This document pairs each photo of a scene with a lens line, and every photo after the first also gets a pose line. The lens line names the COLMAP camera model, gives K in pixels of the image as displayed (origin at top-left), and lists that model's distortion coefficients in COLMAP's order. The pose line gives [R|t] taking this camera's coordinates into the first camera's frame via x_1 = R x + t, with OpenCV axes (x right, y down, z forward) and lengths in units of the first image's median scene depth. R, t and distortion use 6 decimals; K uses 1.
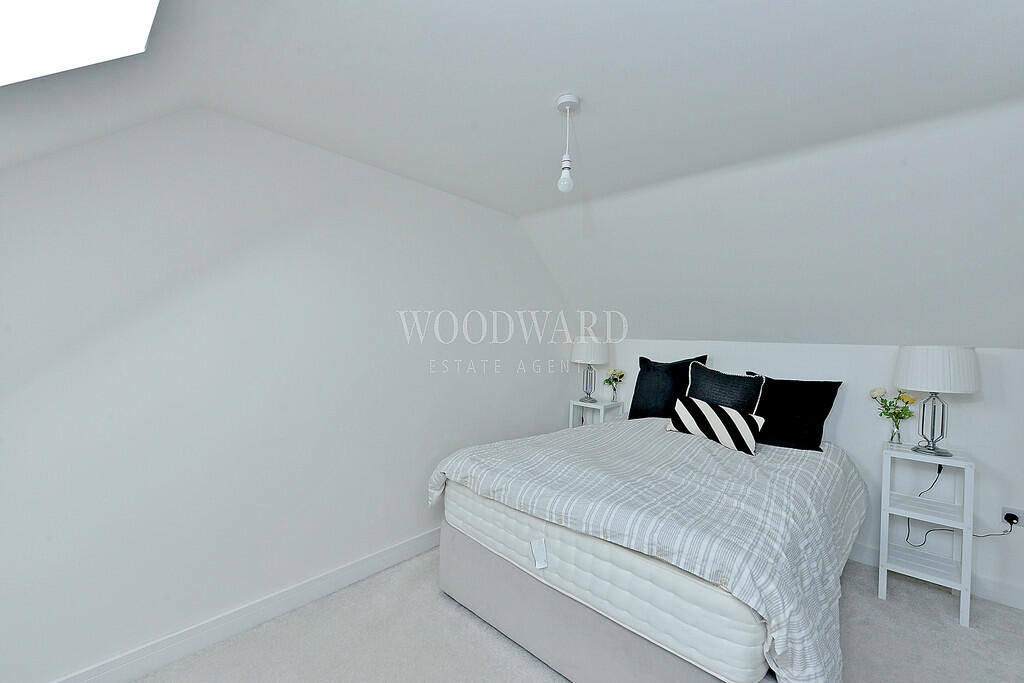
lens RADIAL K [[405.0, 0, 511.4], [0, 405.0, 341.6], [0, 0, 1]] dist [-0.004884, -0.001071]
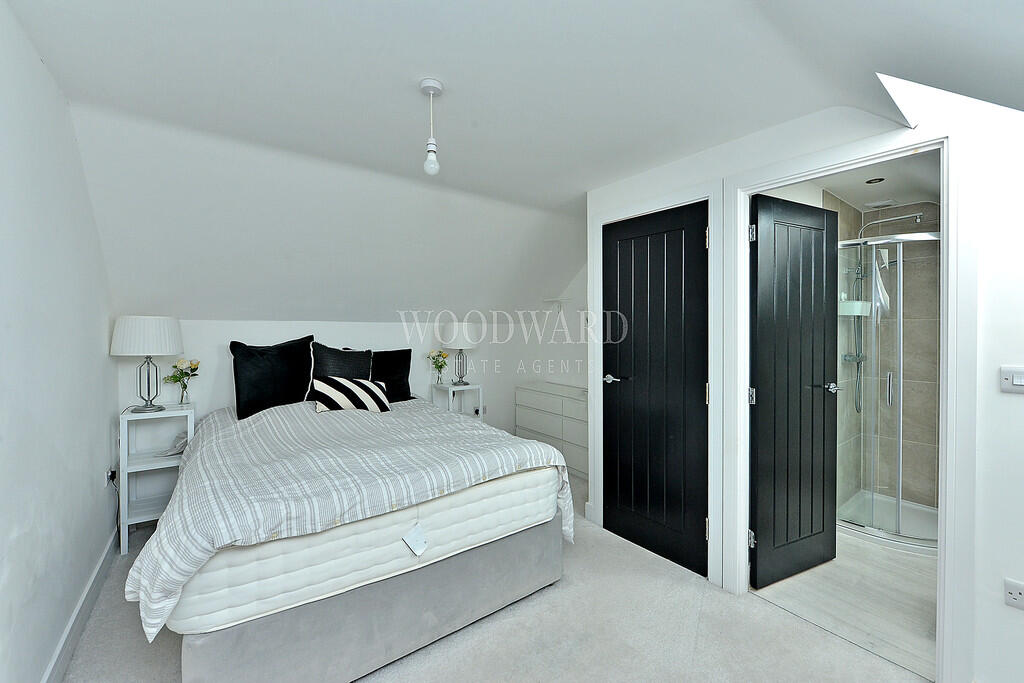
lens RADIAL K [[405.0, 0, 513.0], [0, 405.0, 327.0], [0, 0, 1]] dist [-0.004884, -0.001071]
pose [[0.194971, -0.023511, 0.980527, -0.537997], [0.011731, 0.999697, 0.021638, -0.005000], [-0.980739, 0.007284, 0.195188, 0.376999]]
